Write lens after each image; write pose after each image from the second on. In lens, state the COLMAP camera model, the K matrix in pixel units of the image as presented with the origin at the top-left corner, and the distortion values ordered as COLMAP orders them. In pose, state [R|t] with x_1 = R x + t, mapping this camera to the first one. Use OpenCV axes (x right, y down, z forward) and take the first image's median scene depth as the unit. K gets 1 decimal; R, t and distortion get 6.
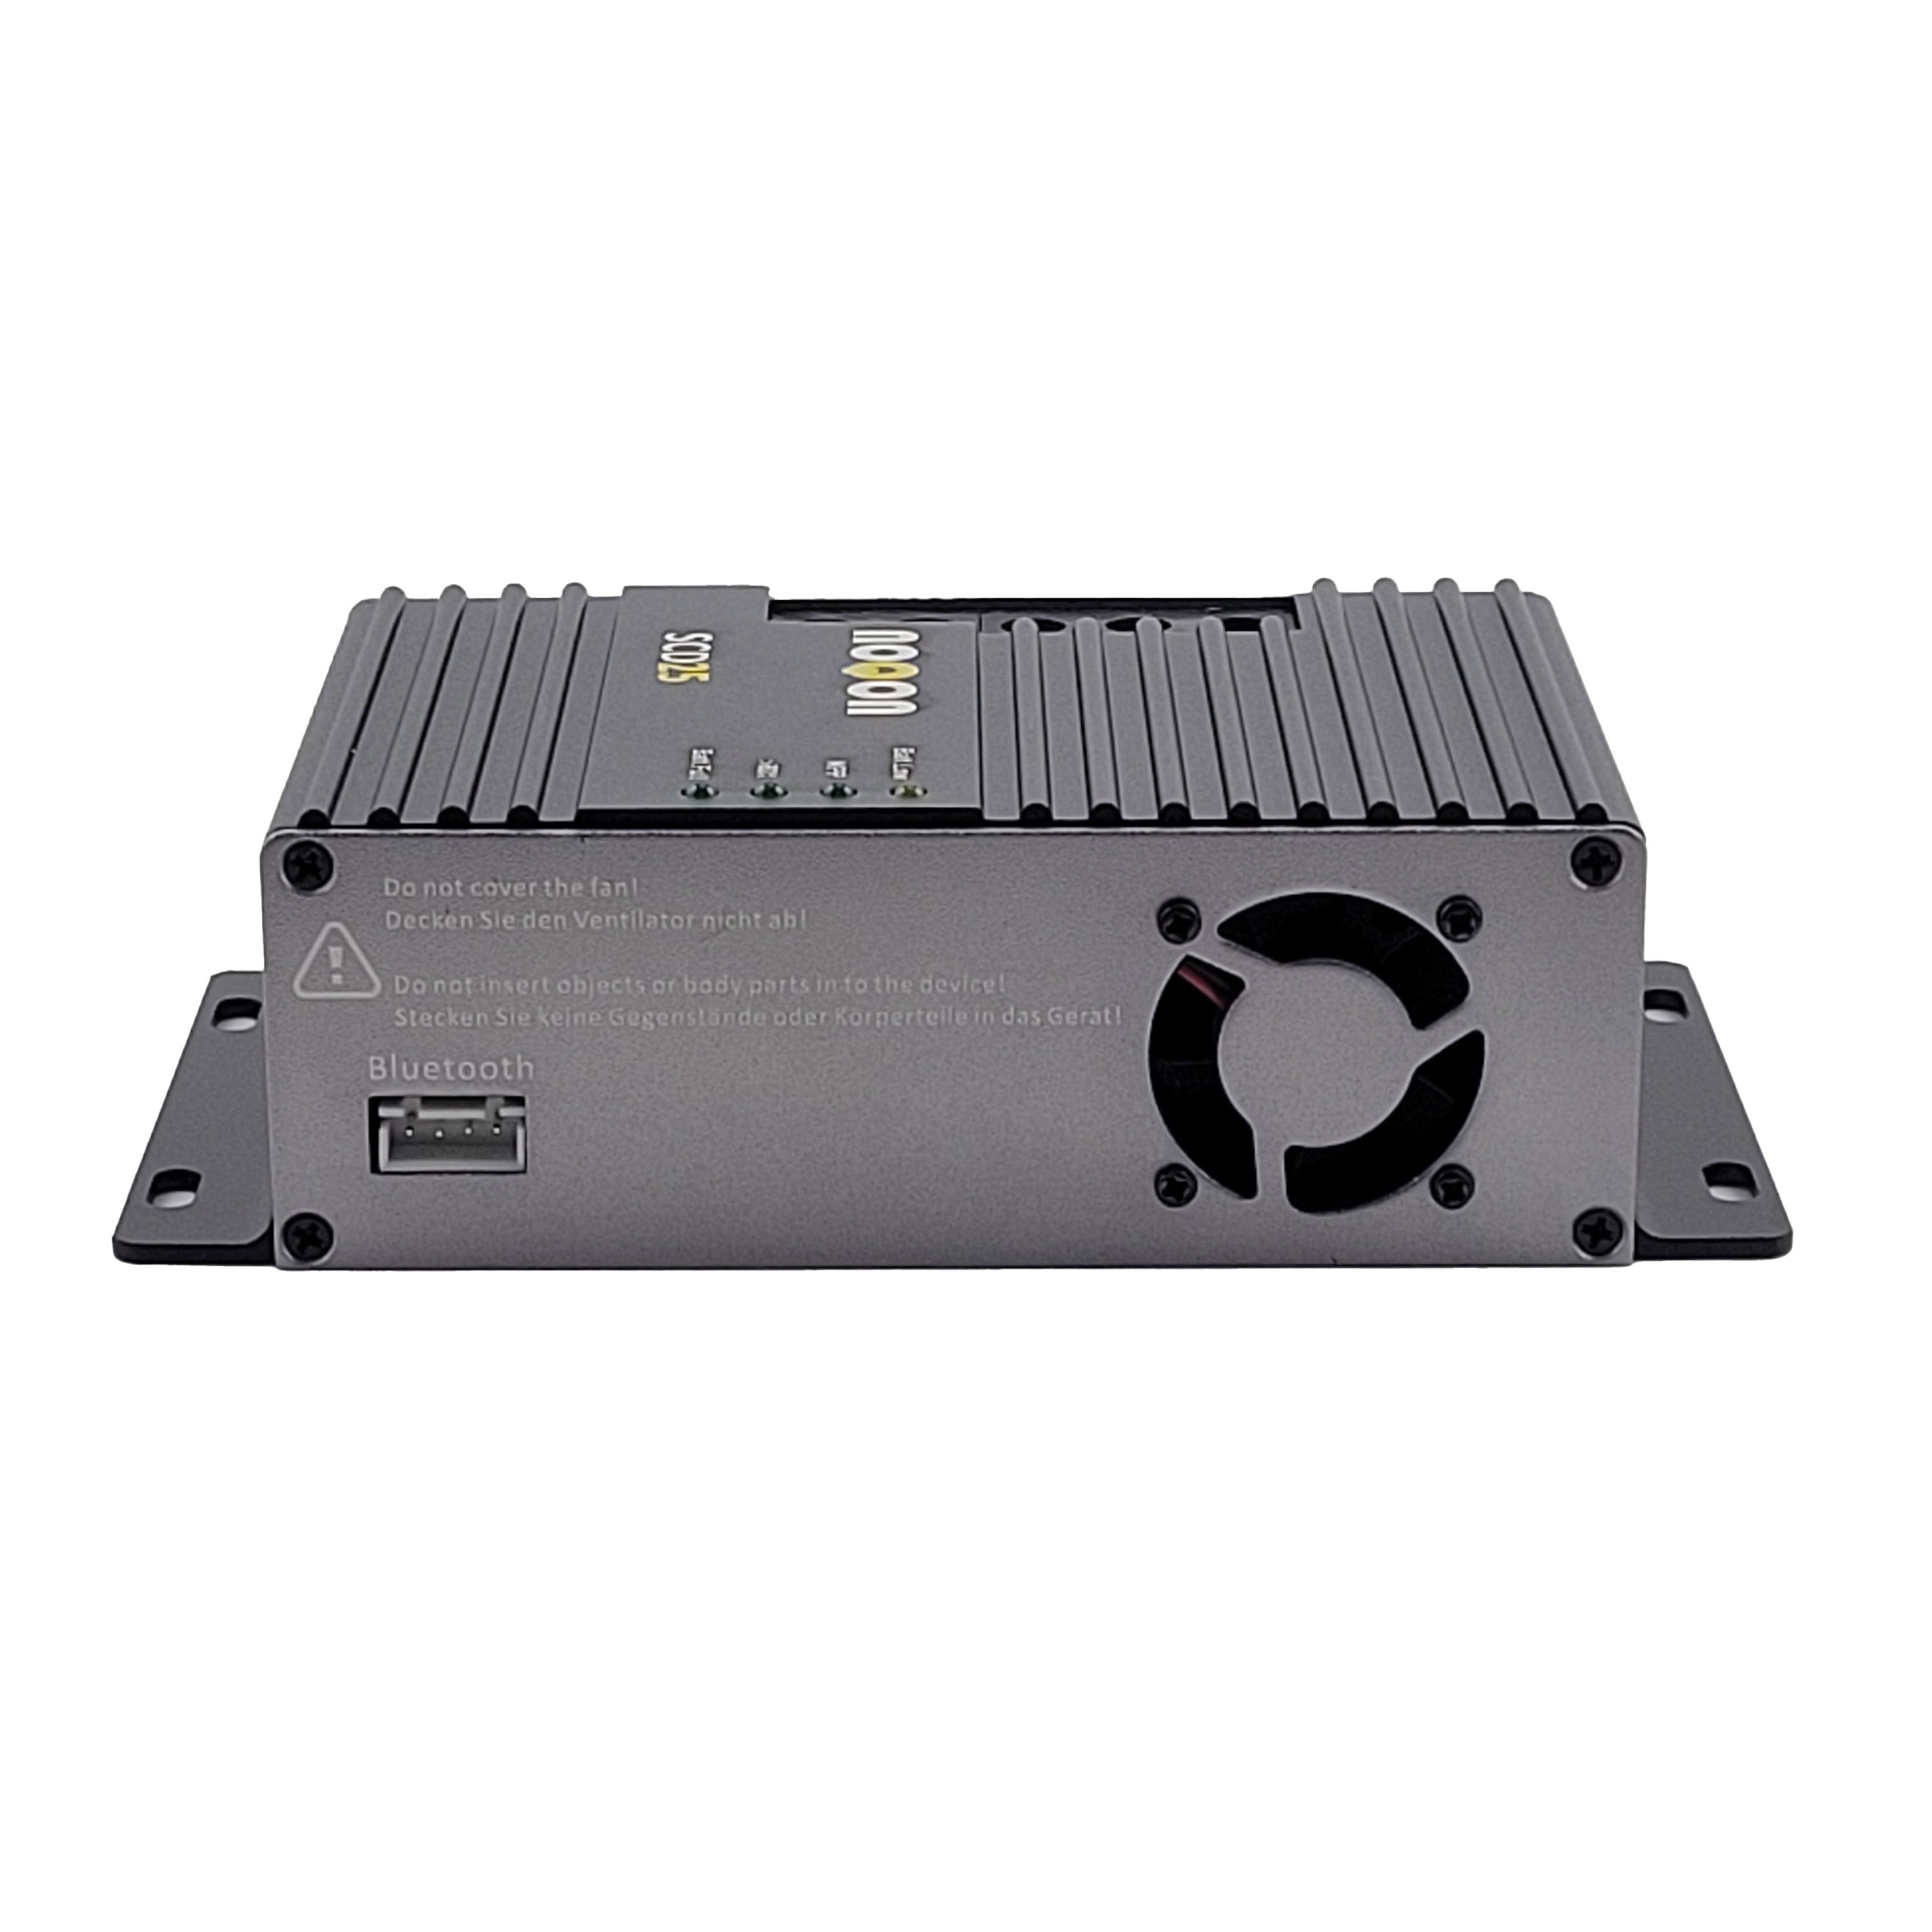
lens RADIAL K [[5964.7, 0, 966.0], [0, 5964.7, 966.0], [0, 0, 1]] dist [-0.093731, 0.916438]
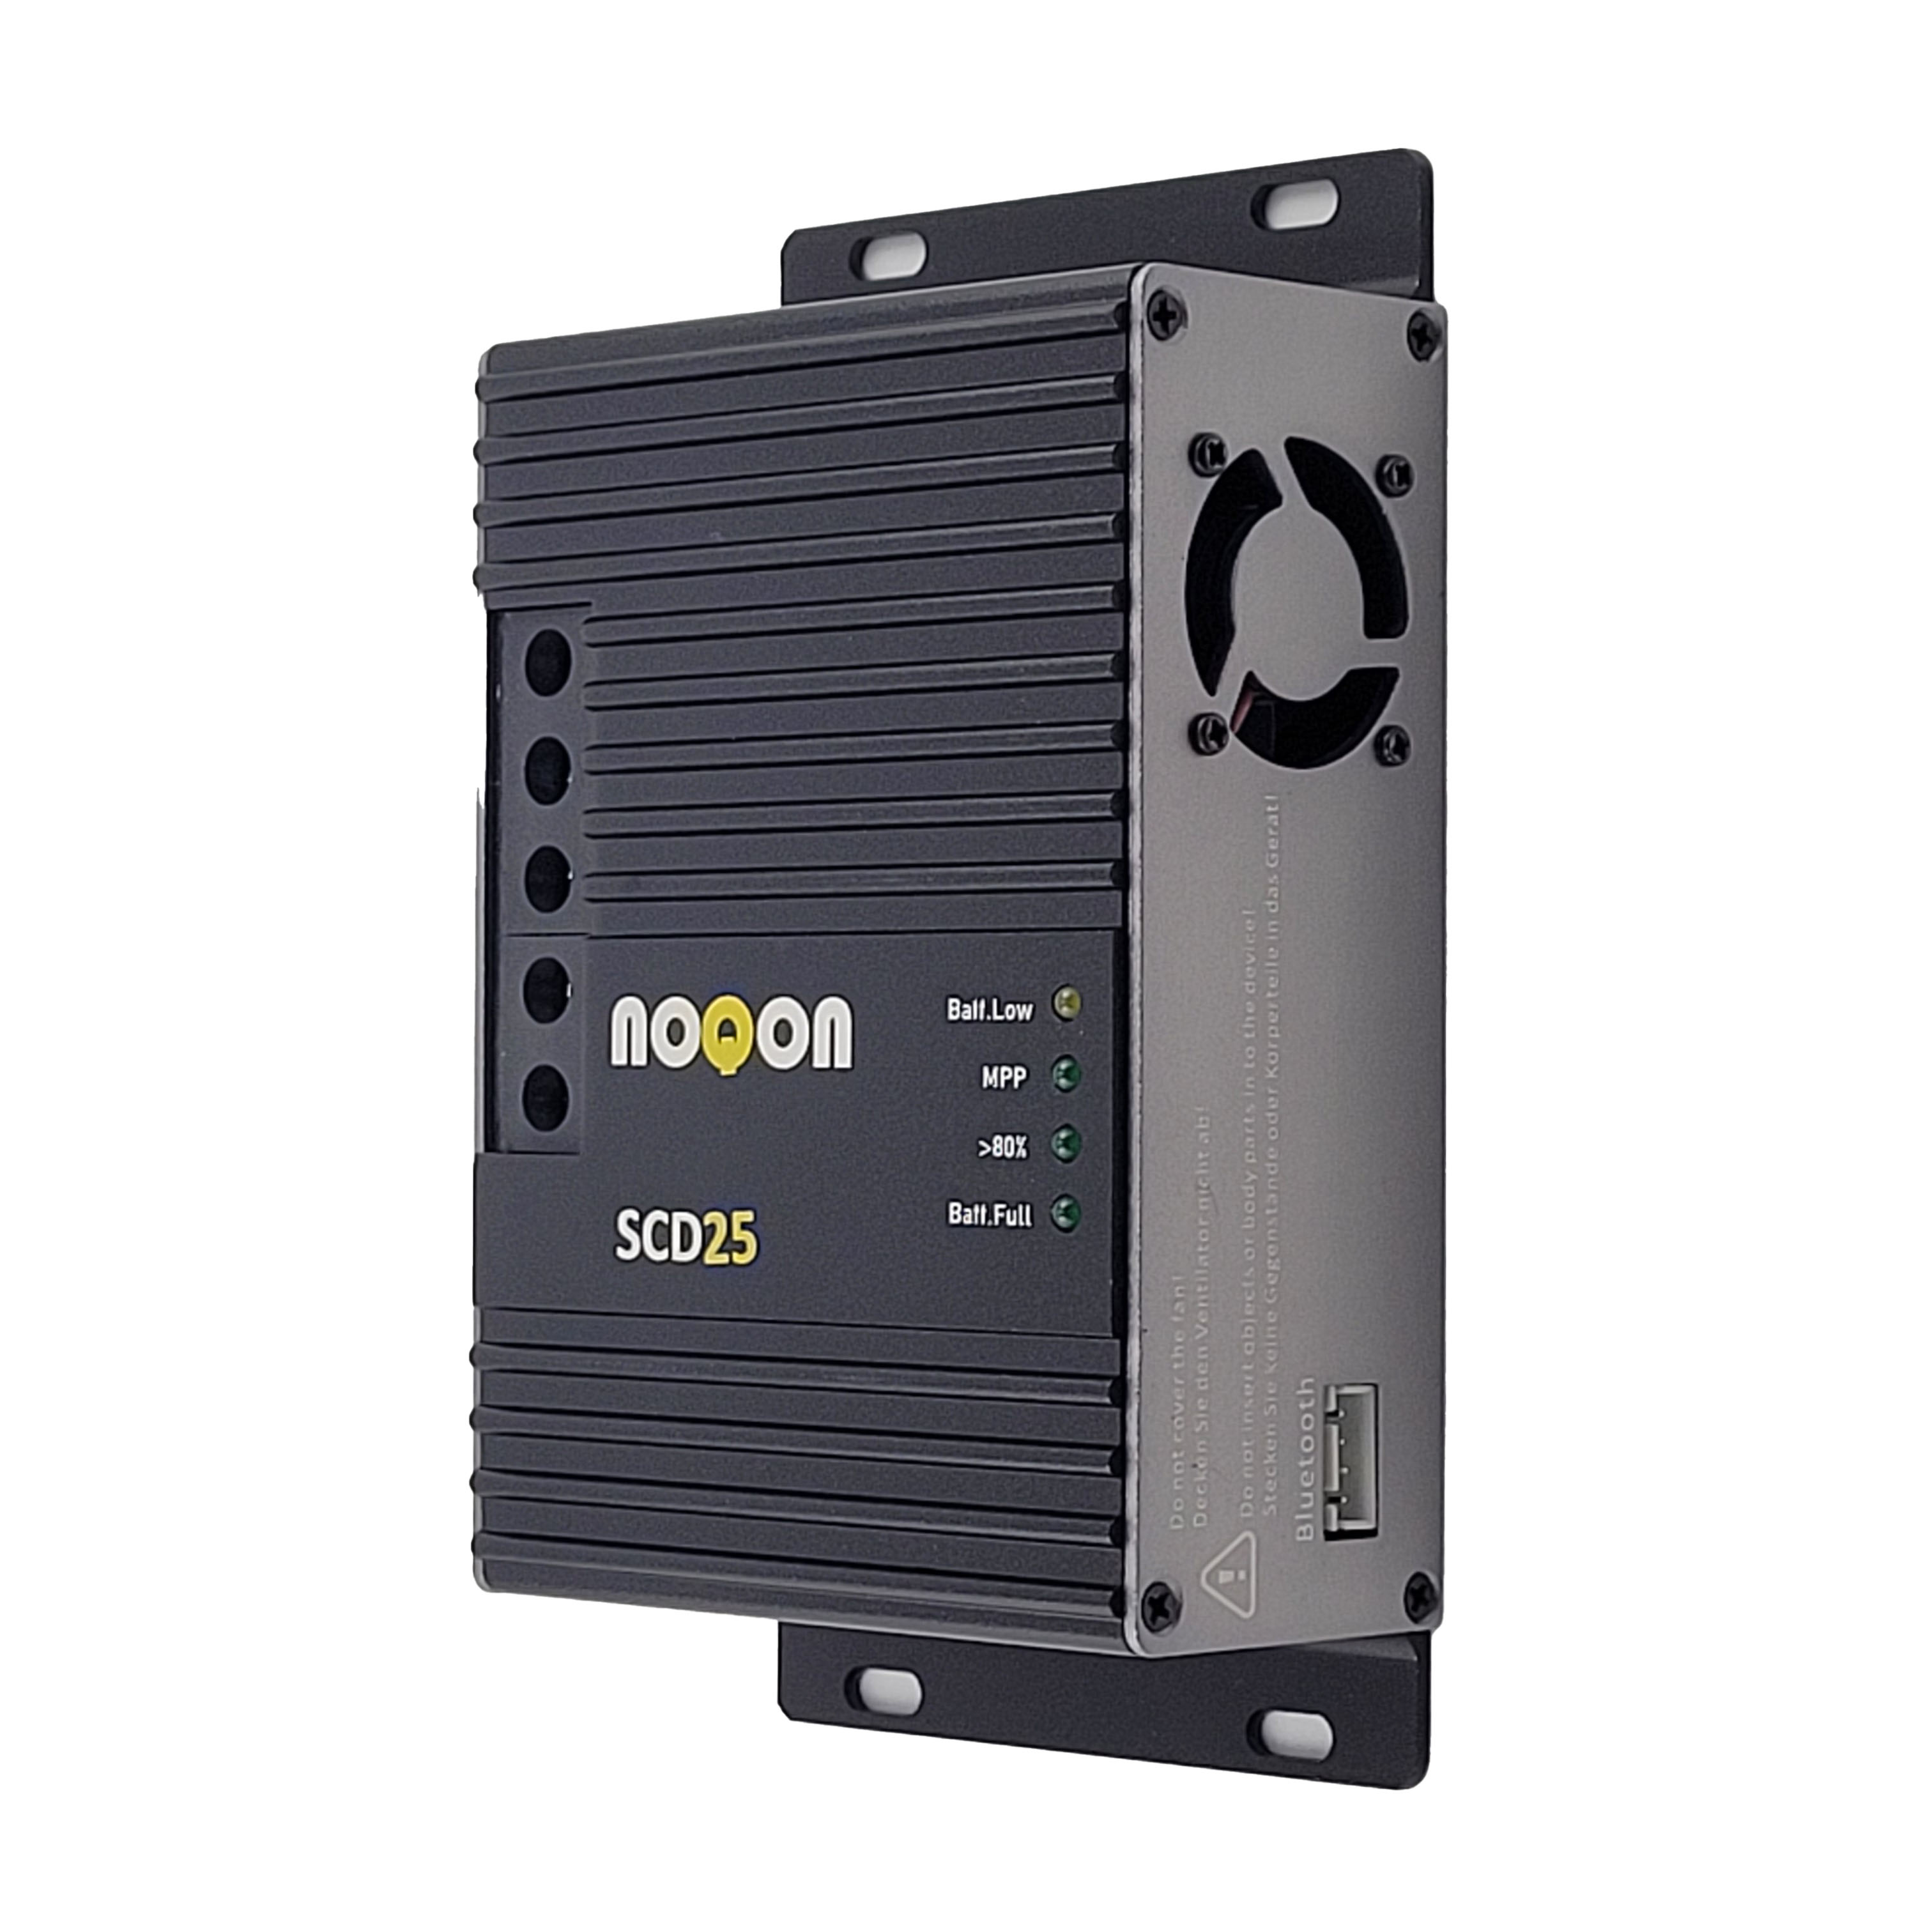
lens RADIAL K [[5964.7, 0, 966.0], [0, 5964.7, 966.0], [0, 0, 1]] dist [-0.093731, 0.916438]
pose [[0.011798, -0.999848, 0.012817, -0.016464], [0.892174, 0.016314, 0.451397, -0.492419], [-0.451537, 0.006109, 0.892231, 0.125350]]
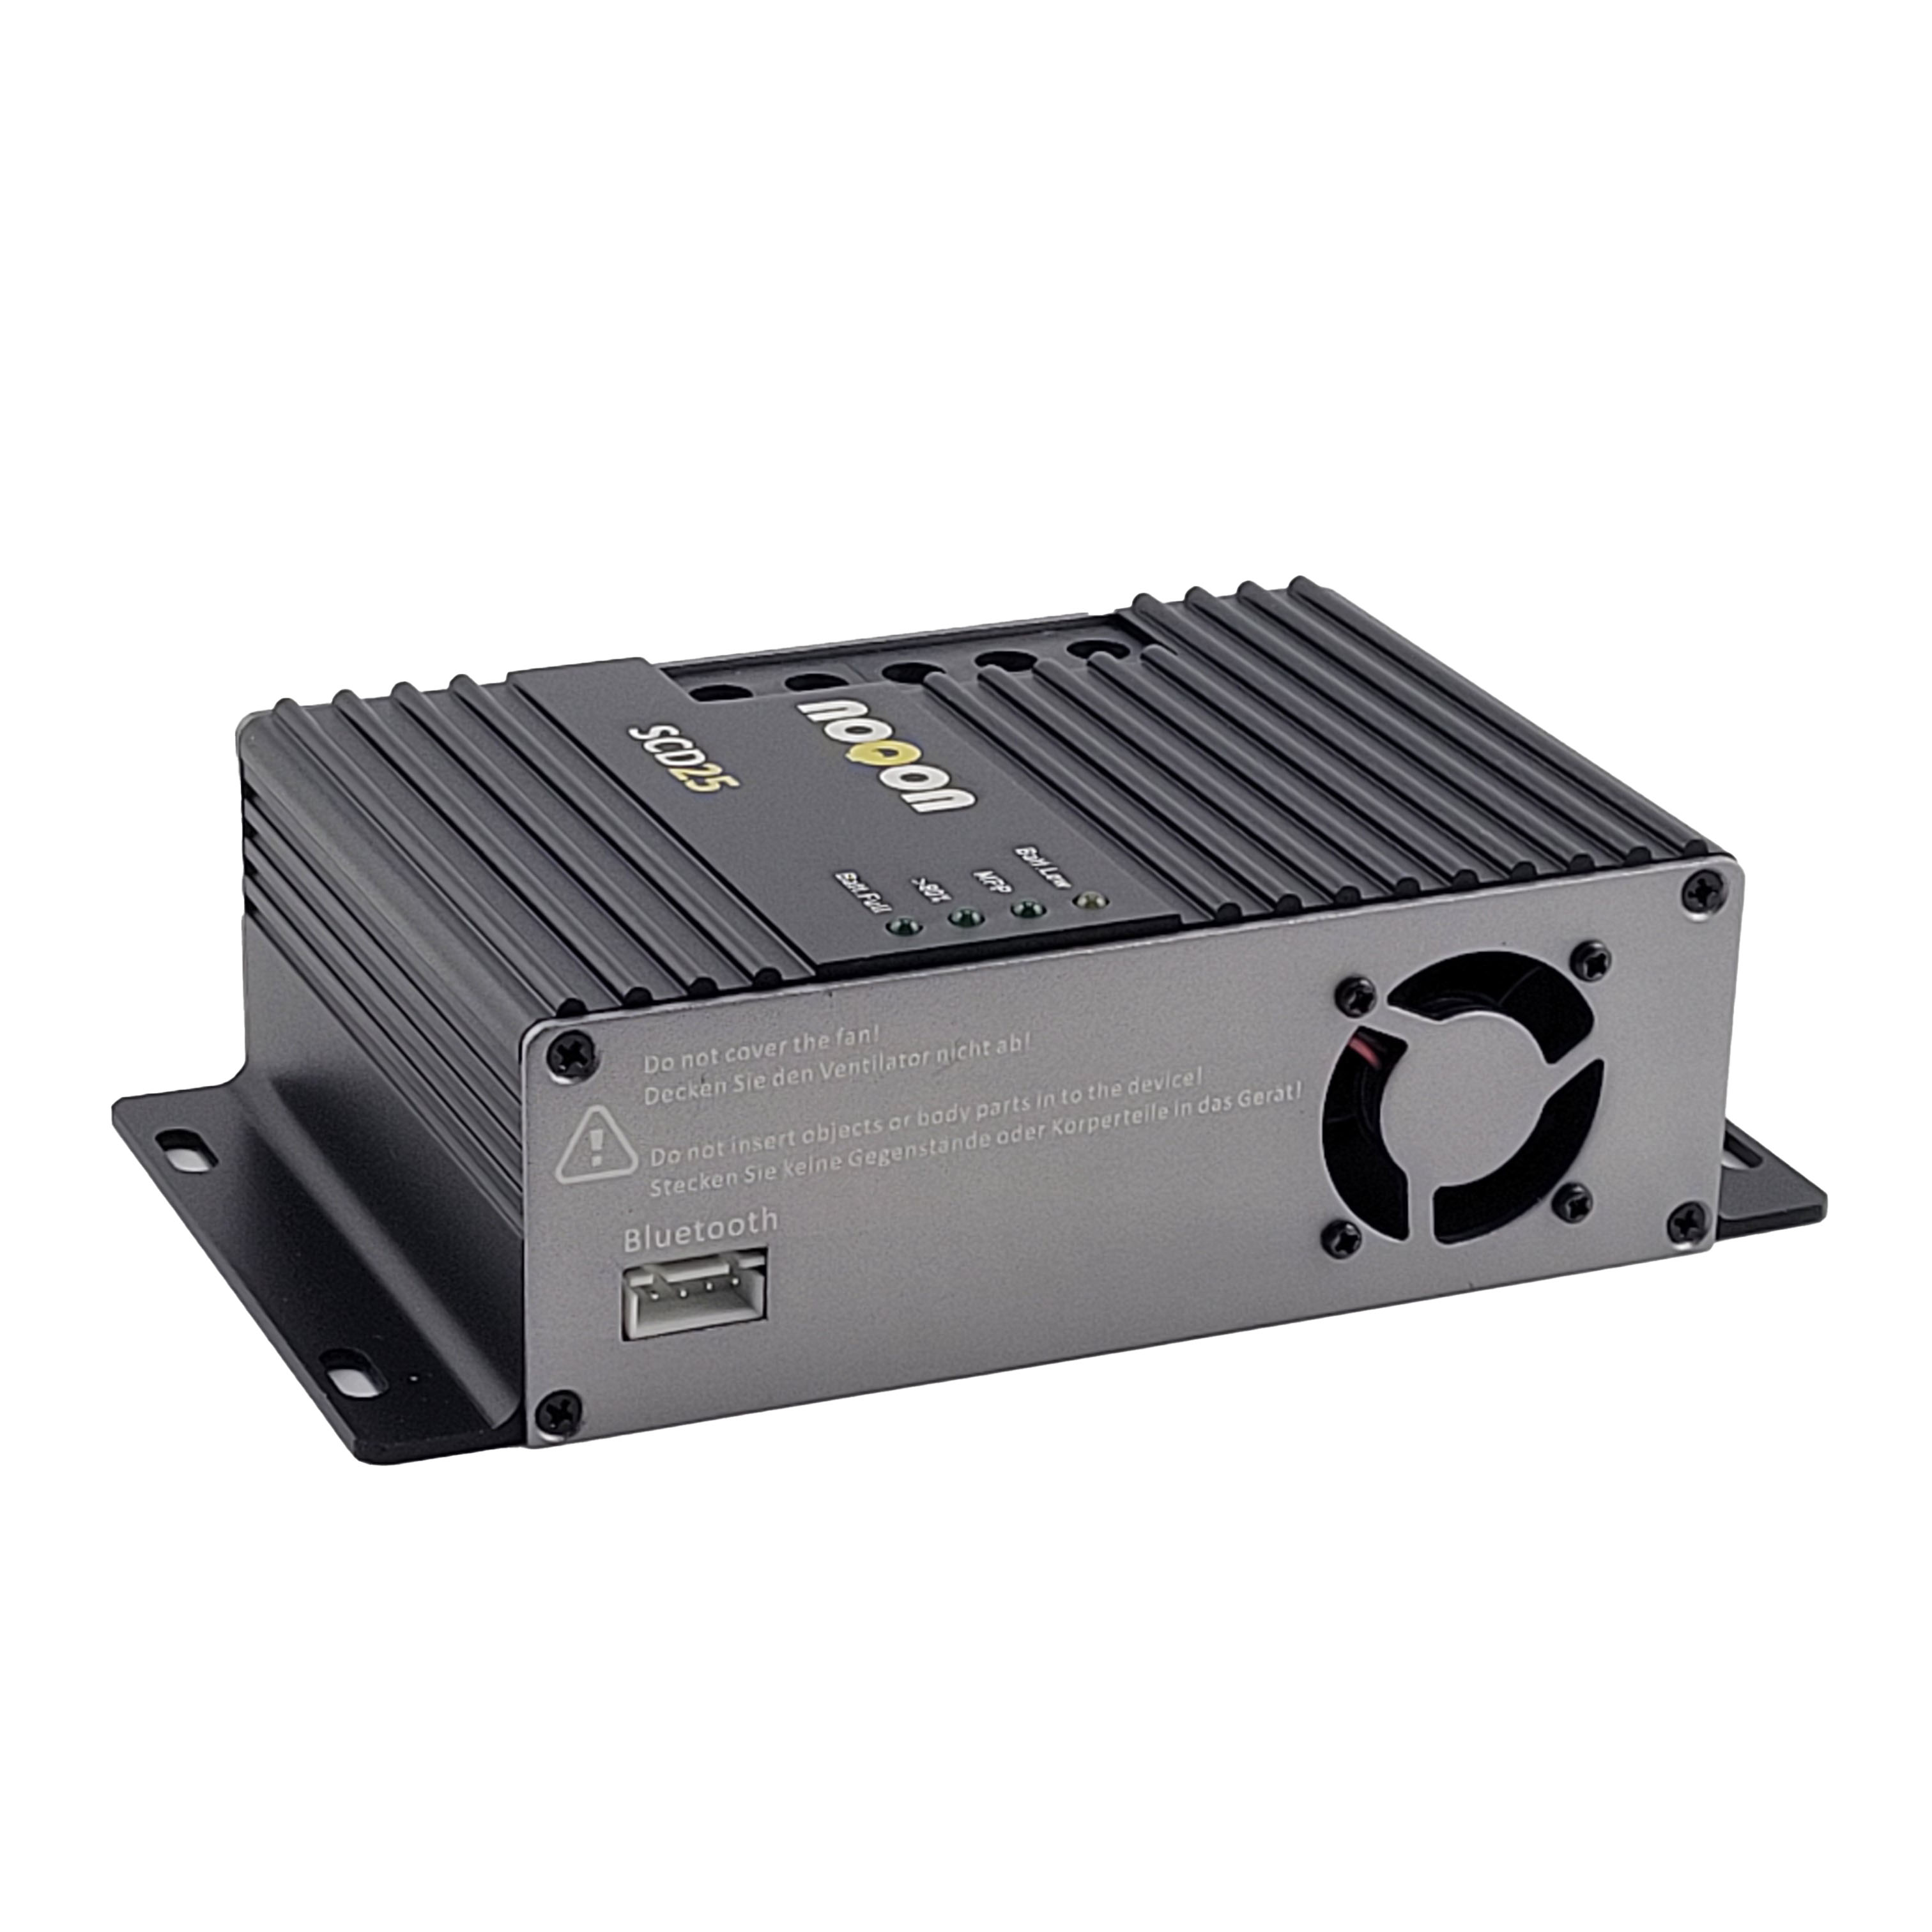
lens RADIAL K [[5964.7, 0, 966.0], [0, 5964.7, 966.0], [0, 0, 1]] dist [-0.093731, 0.916438]
pose [[0.922769, -0.126604, 0.363962, -0.406933], [0.096309, 0.990286, 0.100292, -0.124003], [-0.373124, -0.057494, 0.925998, 0.054045]]
